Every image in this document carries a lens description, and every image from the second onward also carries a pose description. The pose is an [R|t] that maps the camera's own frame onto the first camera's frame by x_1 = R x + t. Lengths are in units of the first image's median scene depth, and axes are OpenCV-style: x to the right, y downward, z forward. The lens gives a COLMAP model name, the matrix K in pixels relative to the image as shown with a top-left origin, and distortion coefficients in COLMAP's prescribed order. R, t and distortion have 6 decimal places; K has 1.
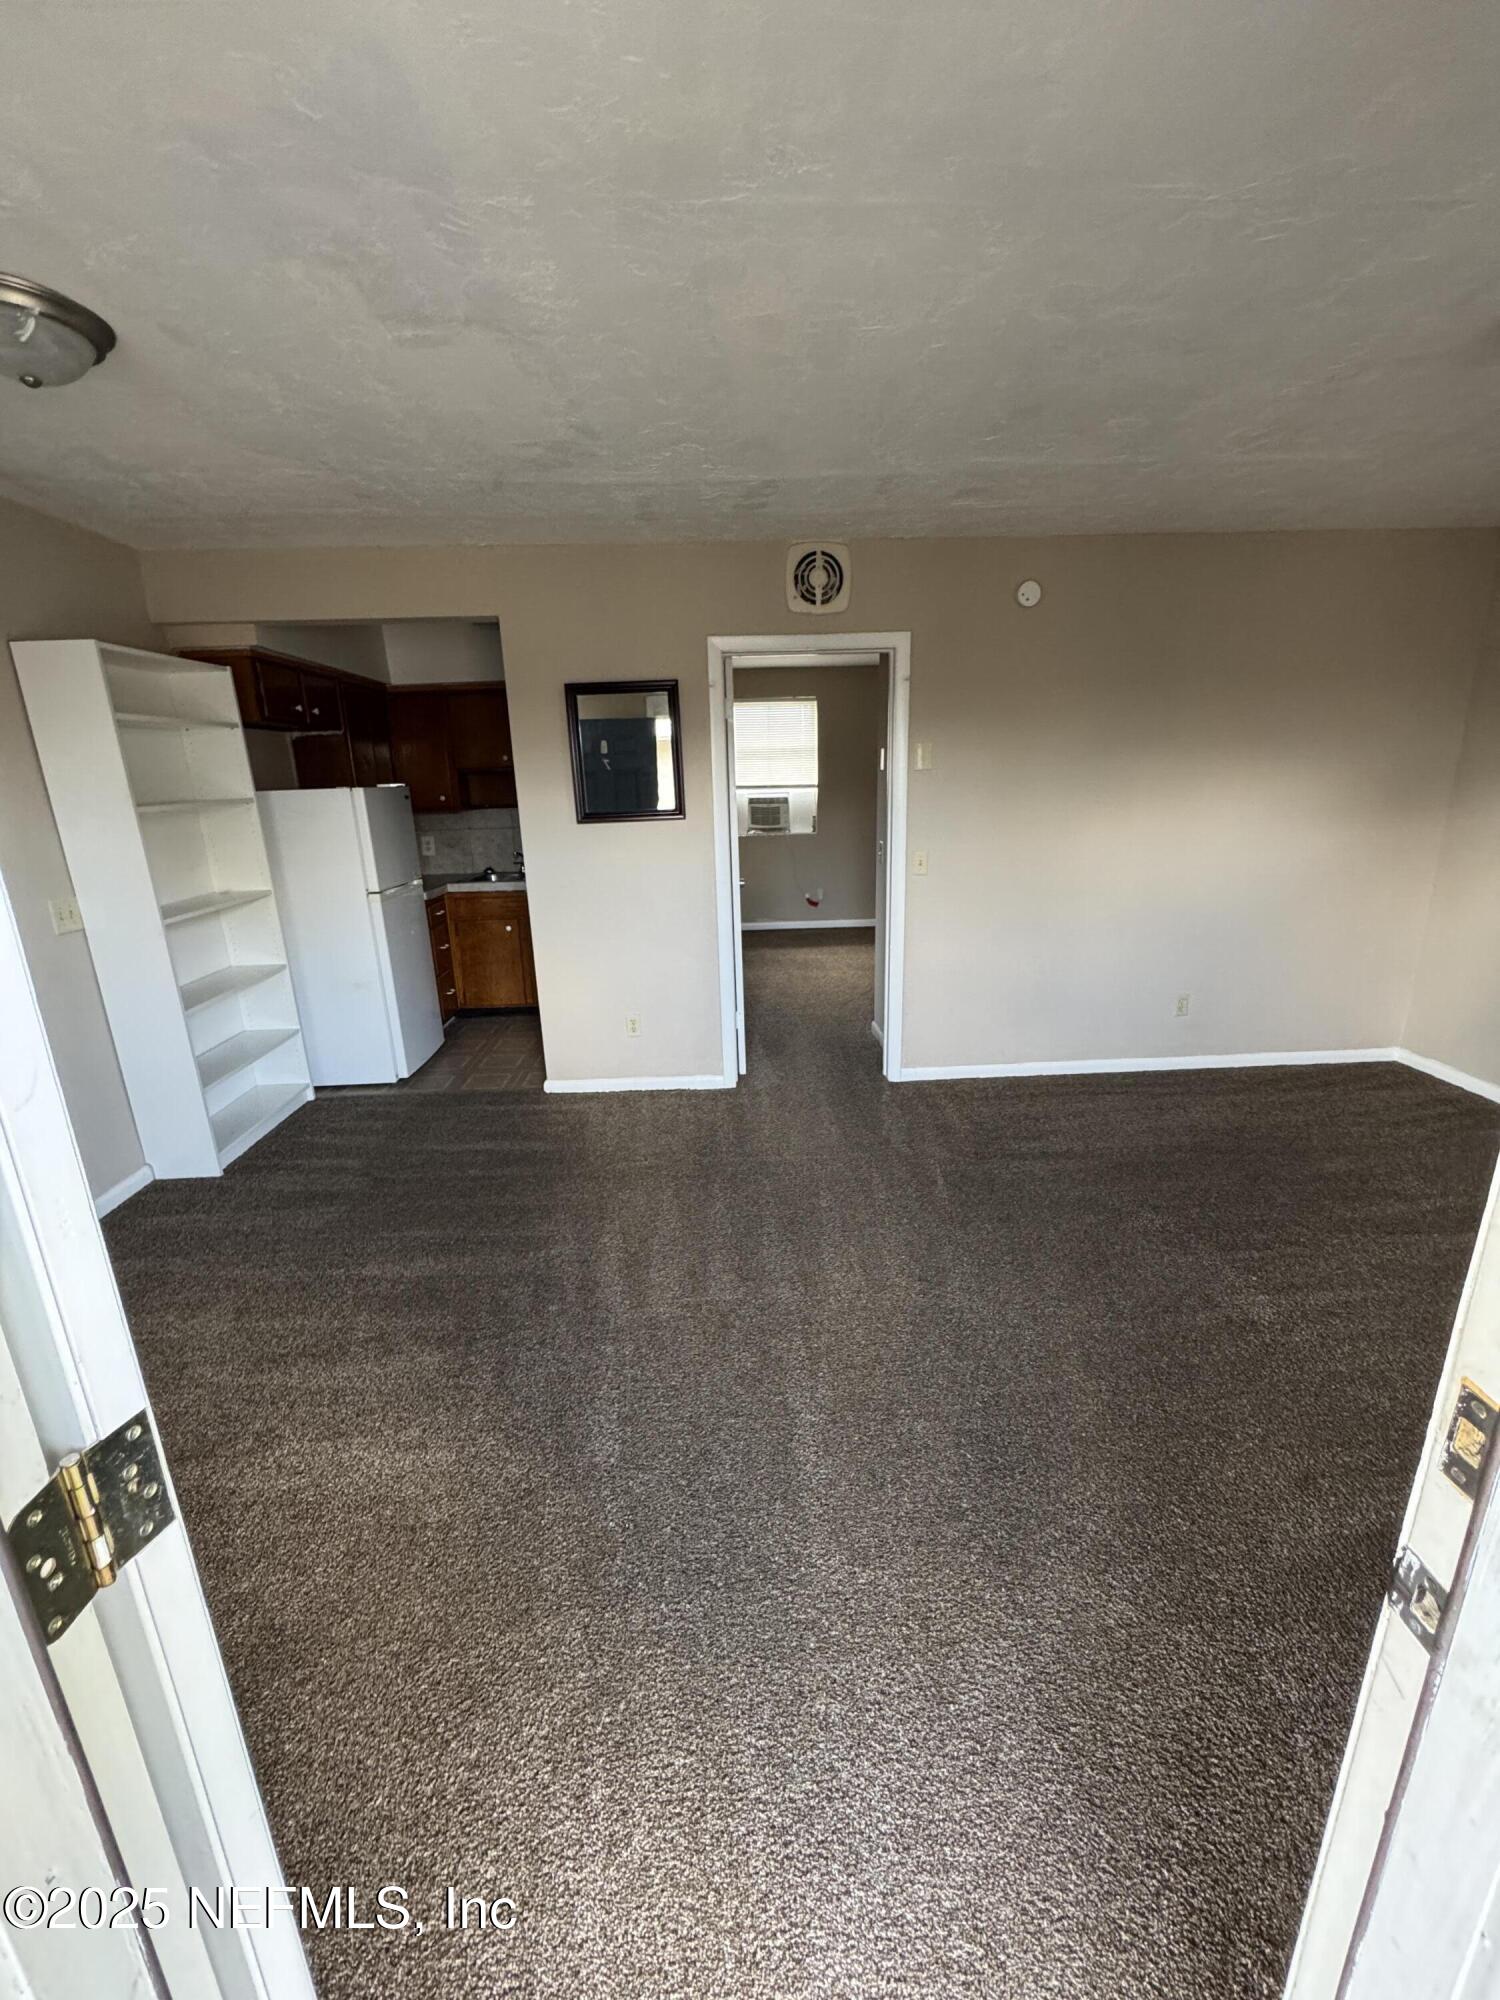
lens RADIAL K [[799.2, 0, 743.9], [0, 799.2, 997.5], [0, 0, 1]] dist [-0.002104, -0.000088]
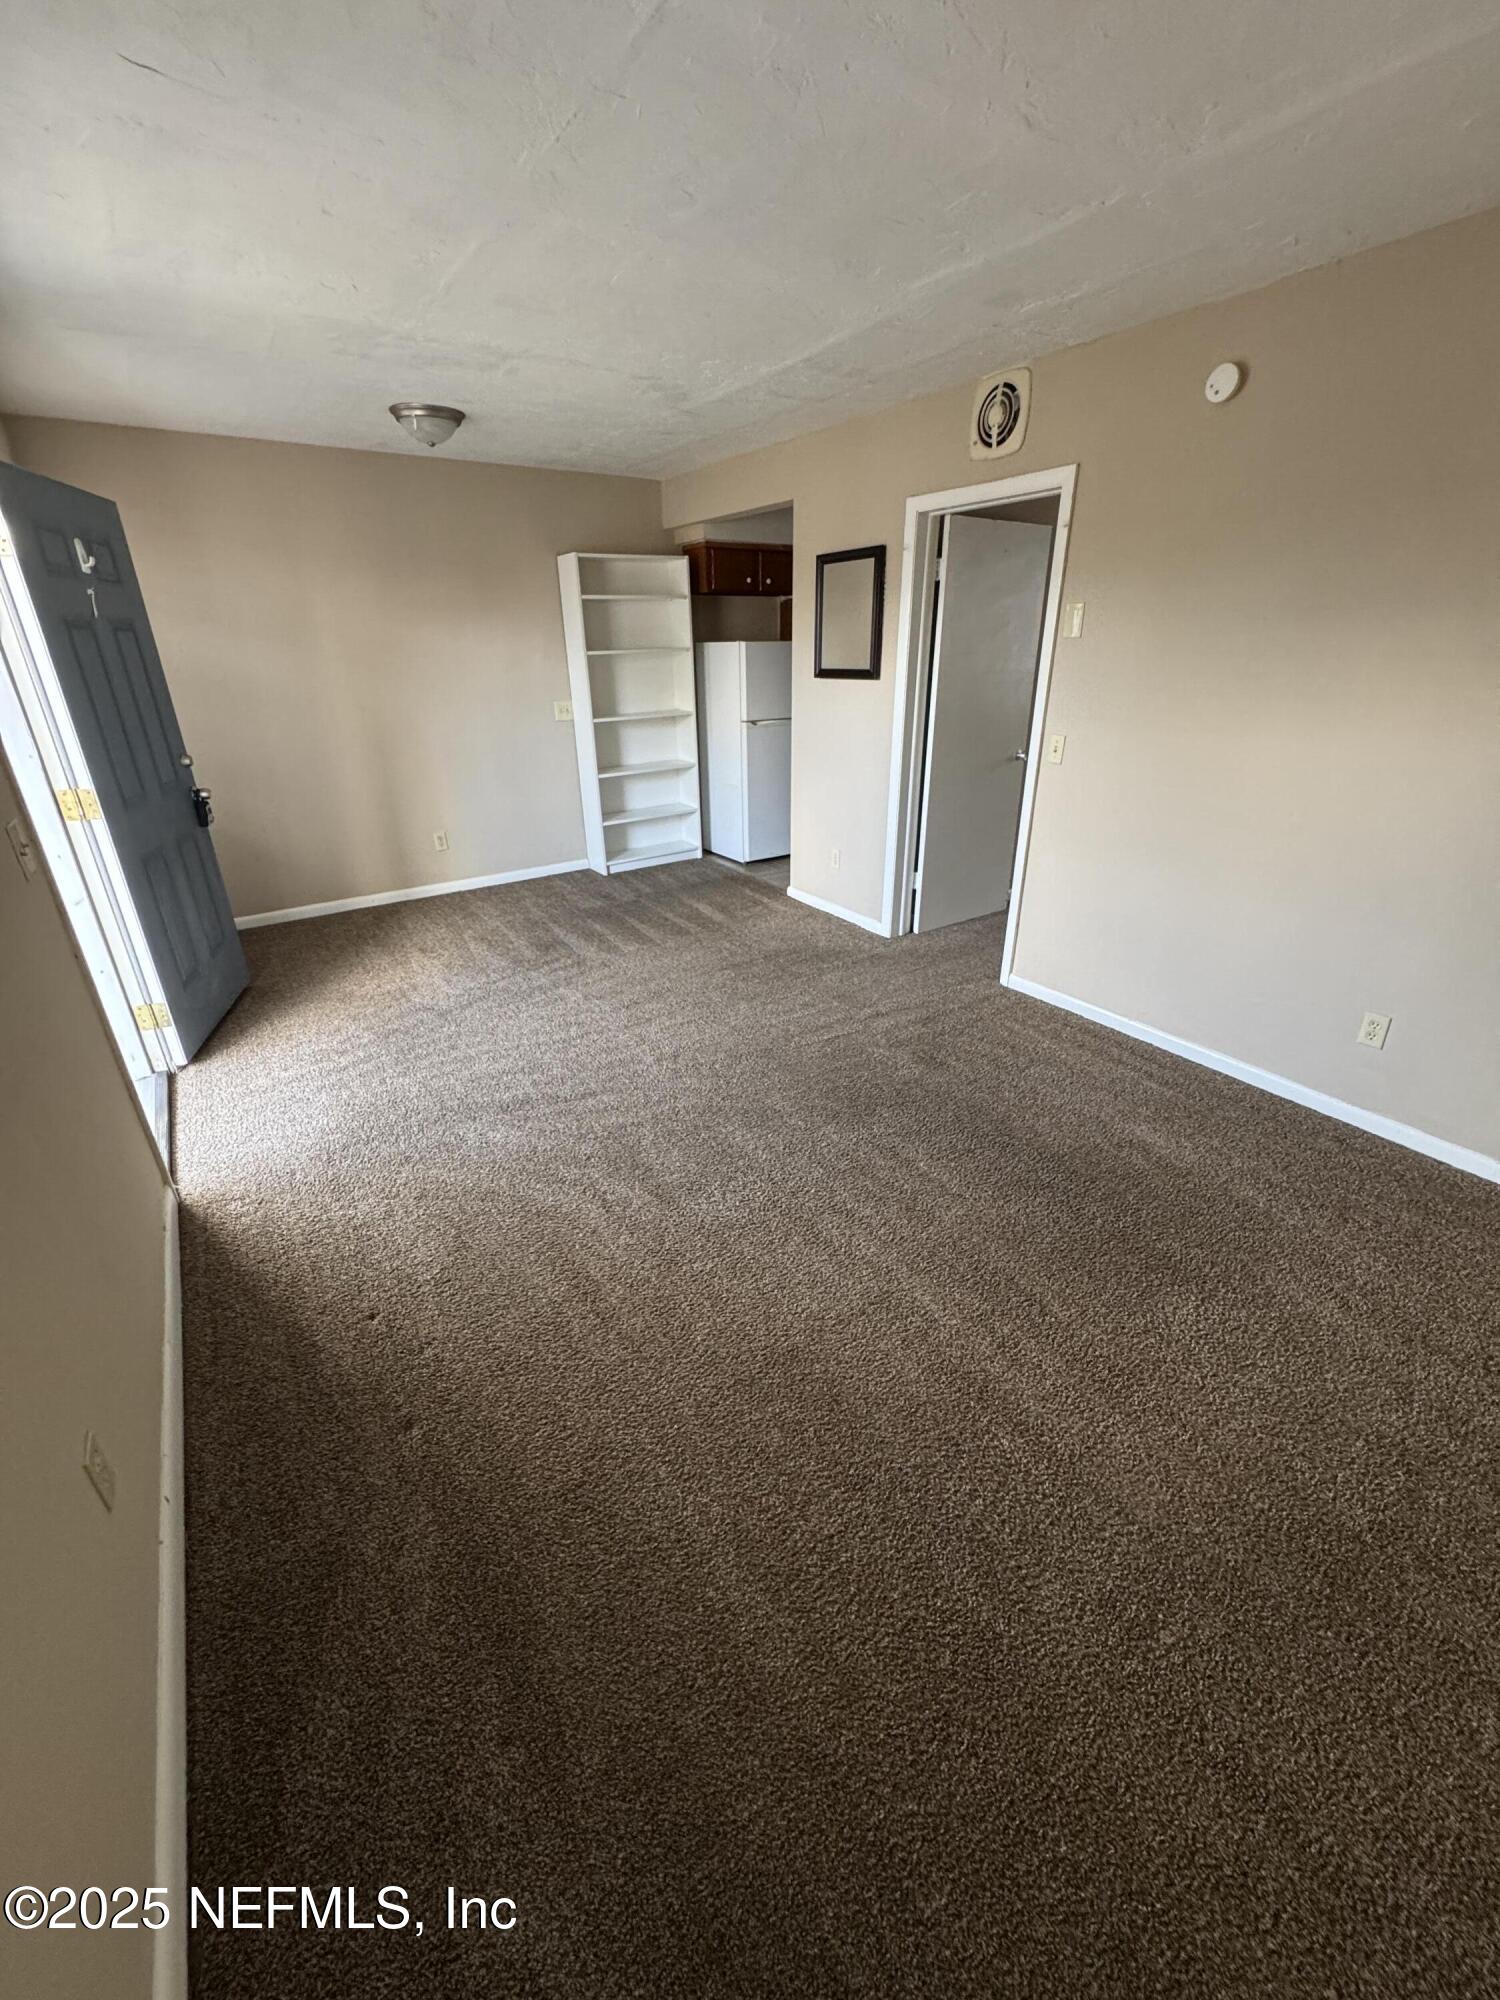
lens RADIAL K [[799.2, 0, 756.2], [0, 799.2, 998.3], [0, 0, 1]] dist [-0.002104, -0.000088]
pose [[0.527304, 0.367723, -0.765984, 0.892580], [-0.229889, 0.929620, 0.288023, -0.098774], [0.817987, 0.024215, 0.574727, 0.254044]]
